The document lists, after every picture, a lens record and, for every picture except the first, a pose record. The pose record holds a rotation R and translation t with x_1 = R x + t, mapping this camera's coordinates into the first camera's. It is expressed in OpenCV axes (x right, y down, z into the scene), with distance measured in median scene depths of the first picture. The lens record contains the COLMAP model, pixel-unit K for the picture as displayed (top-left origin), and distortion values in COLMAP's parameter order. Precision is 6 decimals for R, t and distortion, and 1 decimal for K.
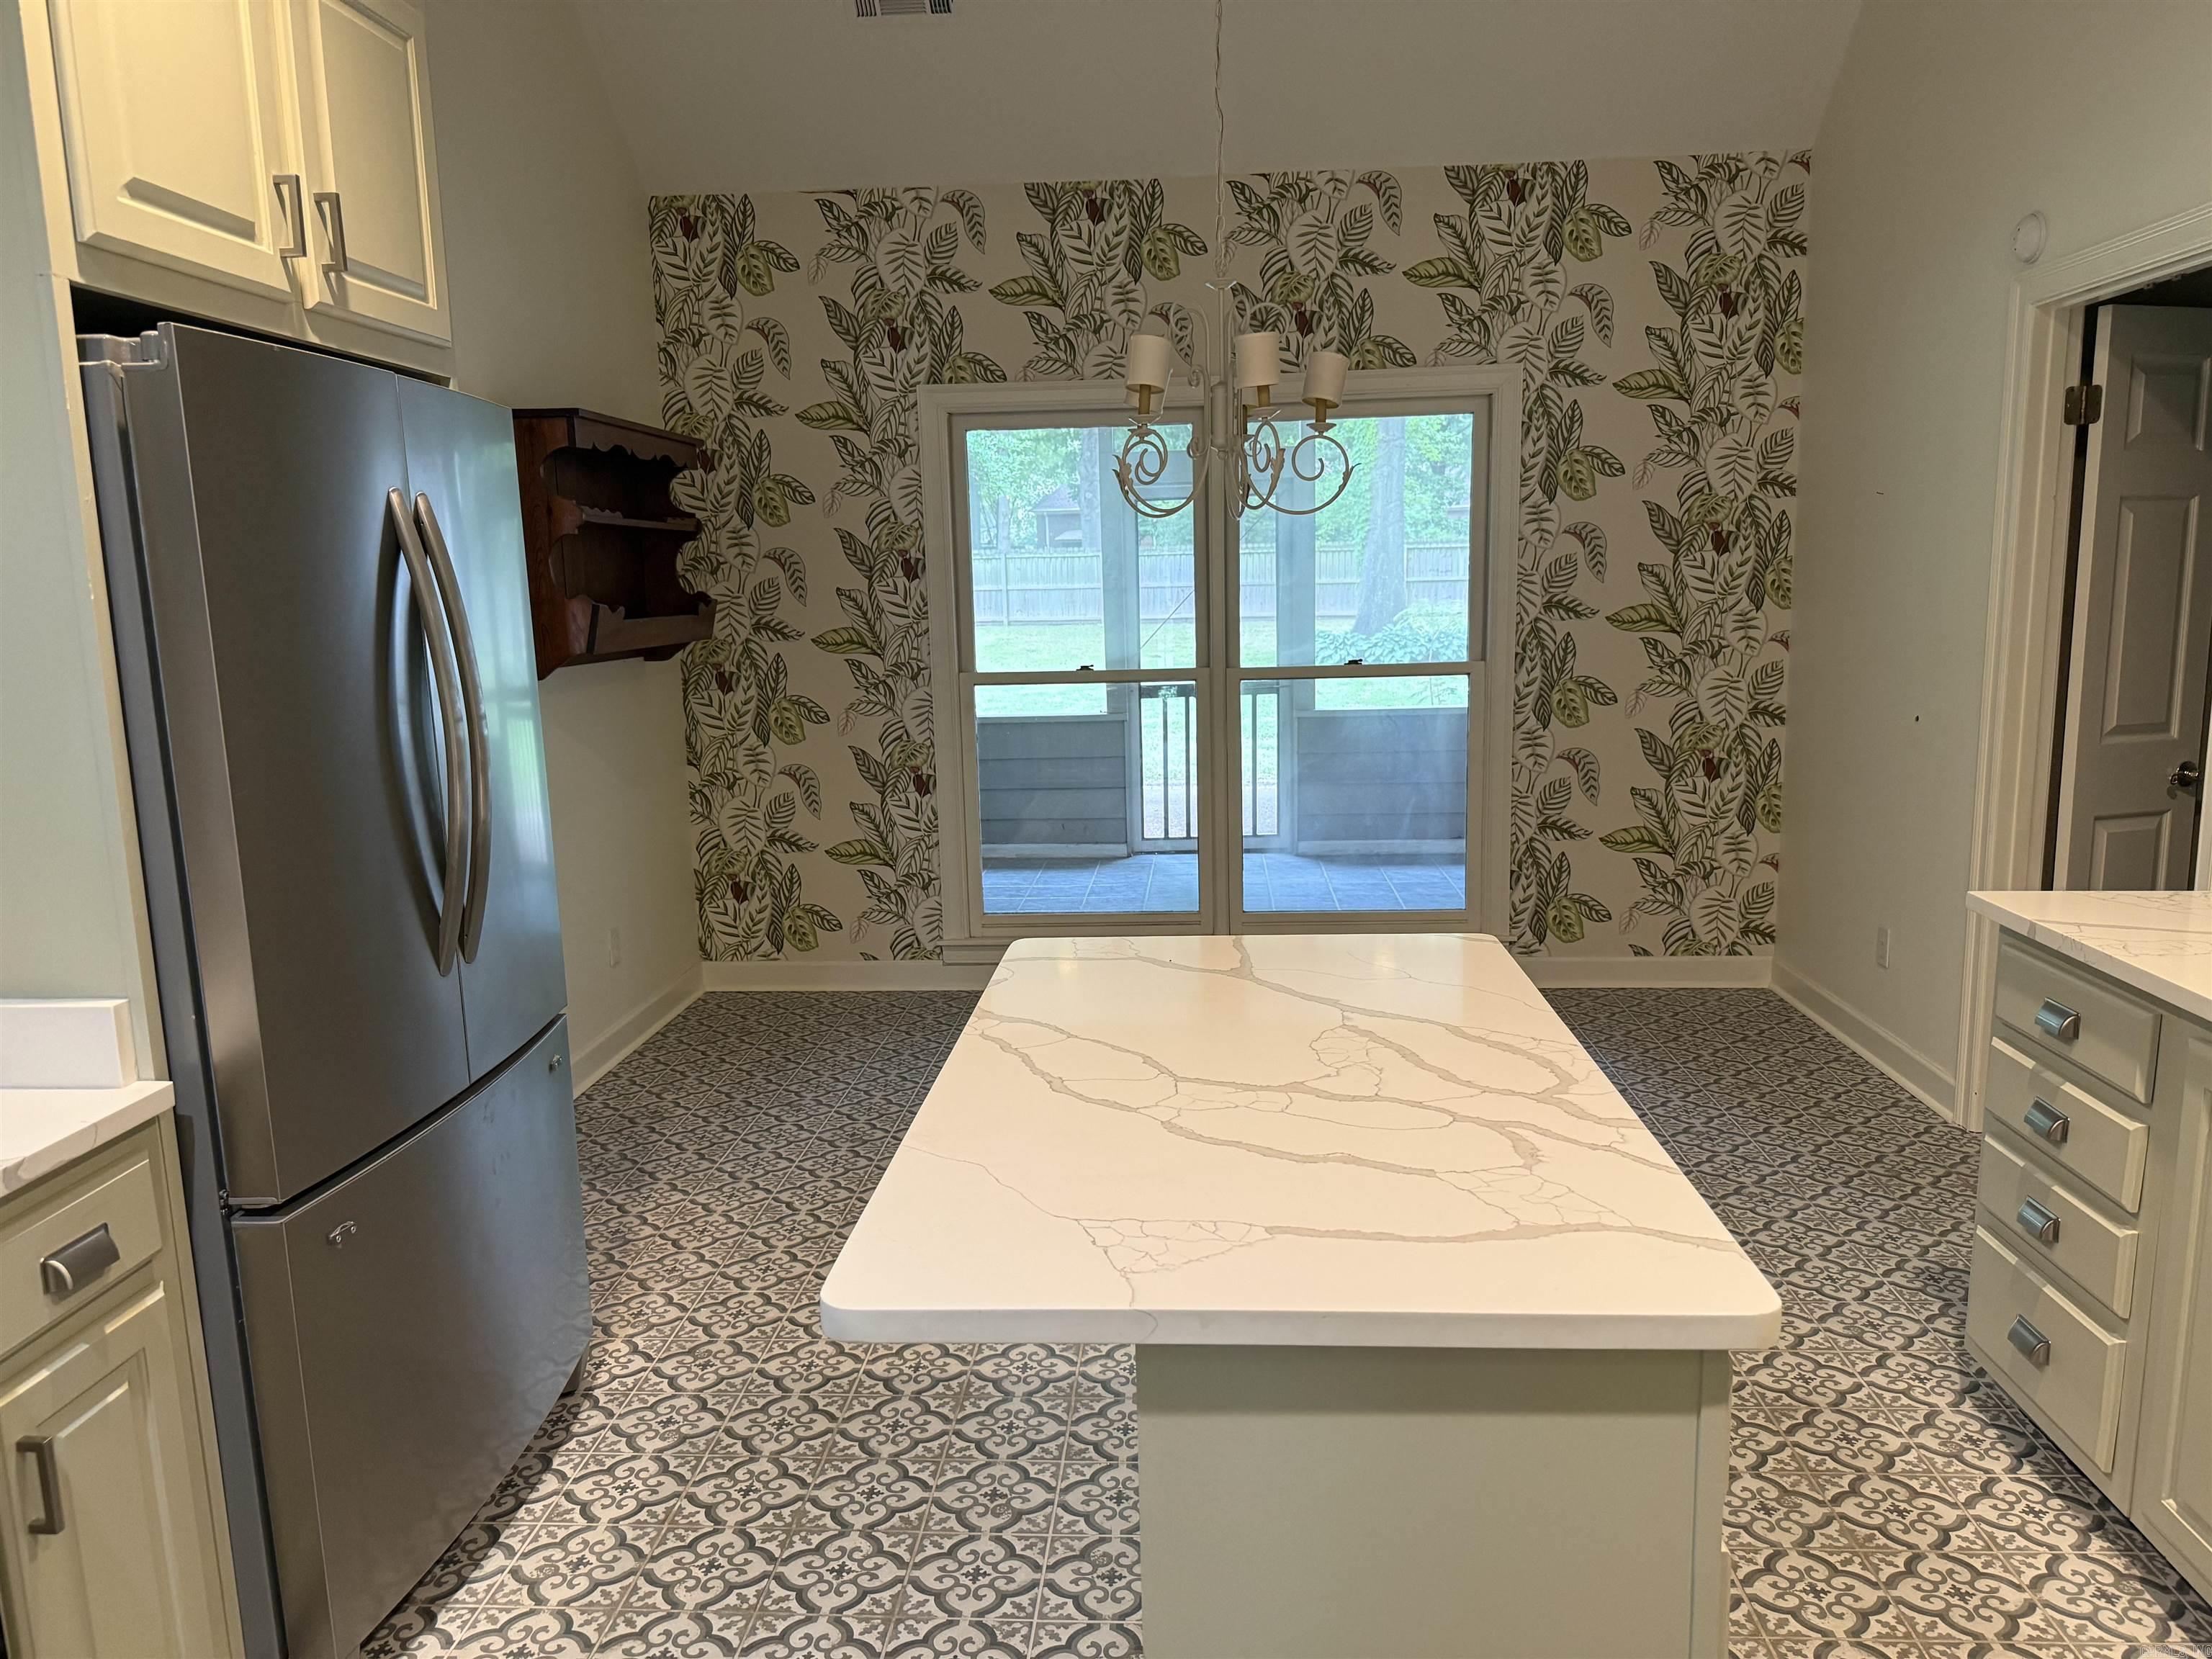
lens RADIAL K [[1556.2, 0, 1106.8], [0, 1556.2, 833.5], [0, 0, 1]] dist [0.000768, -0.000038]
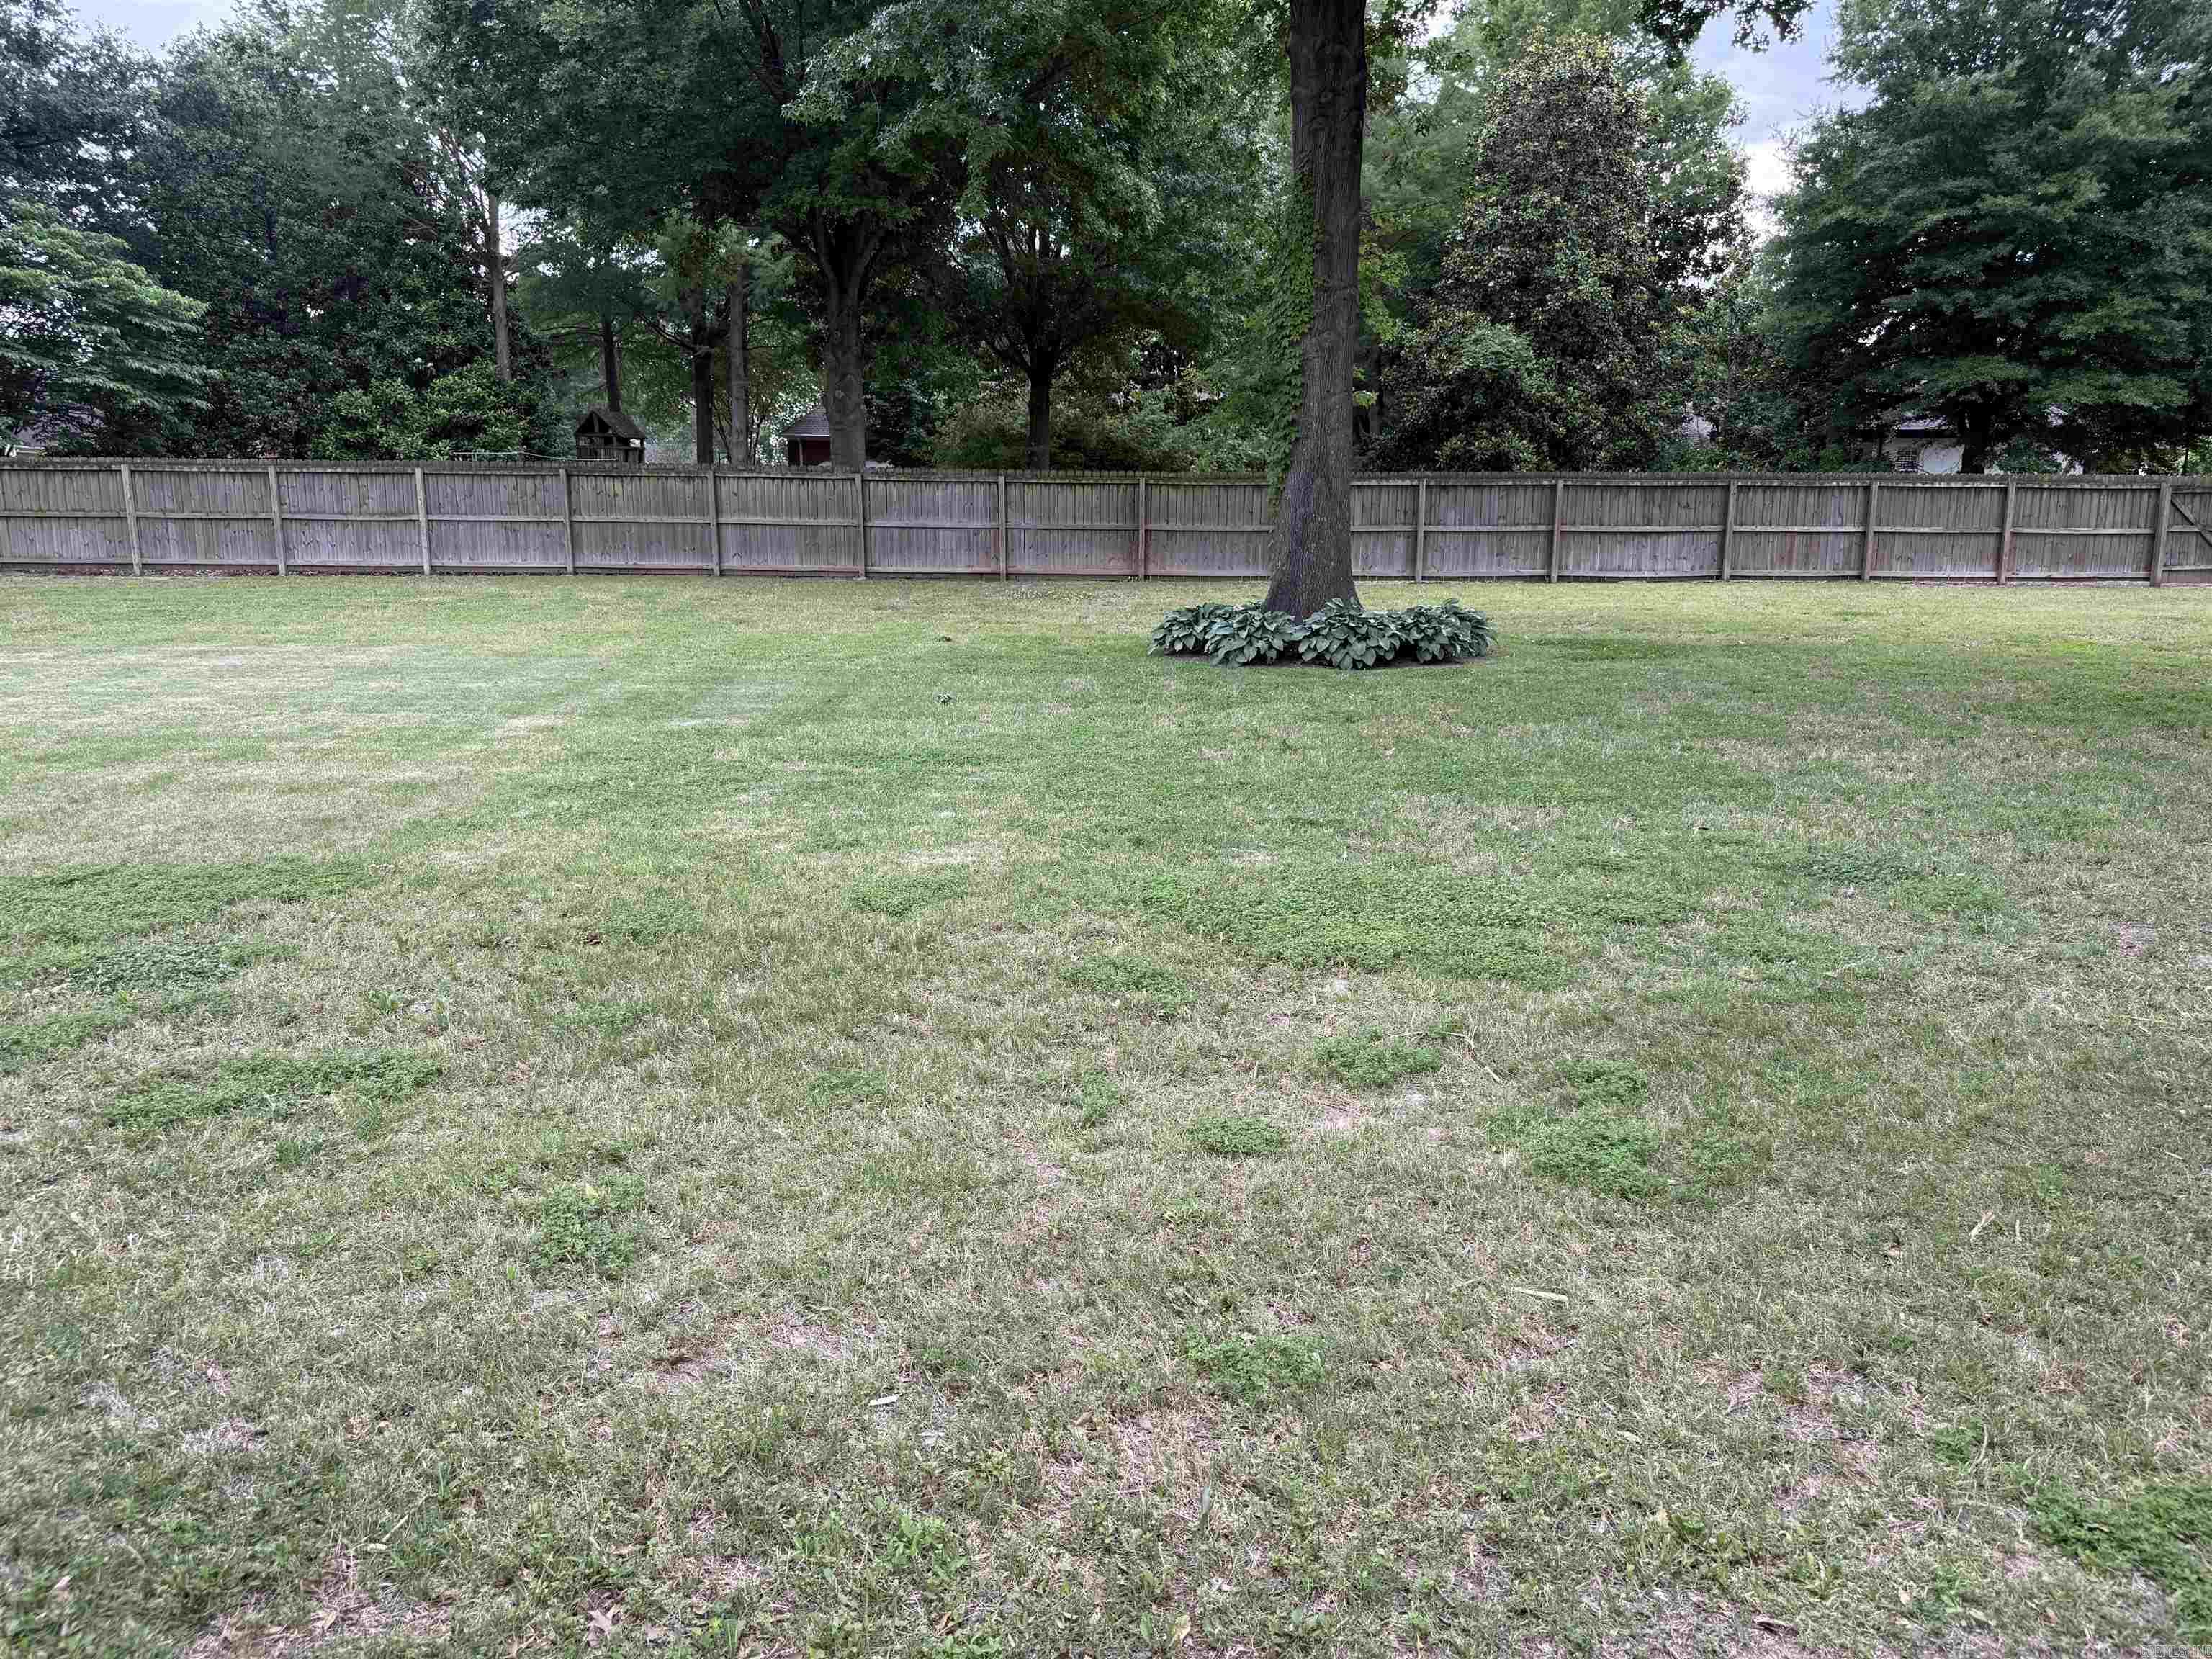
lens RADIAL K [[1556.2, 0, 1106.9], [0, 1556.2, 828.5], [0, 0, 1]] dist [0.000768, -0.000038]
pose [[0.989208, -0.004176, 0.146458, 0.005680], [-0.000721, 0.999443, 0.033366, -0.043283], [-0.146516, -0.033112, 0.988654, 0.276960]]
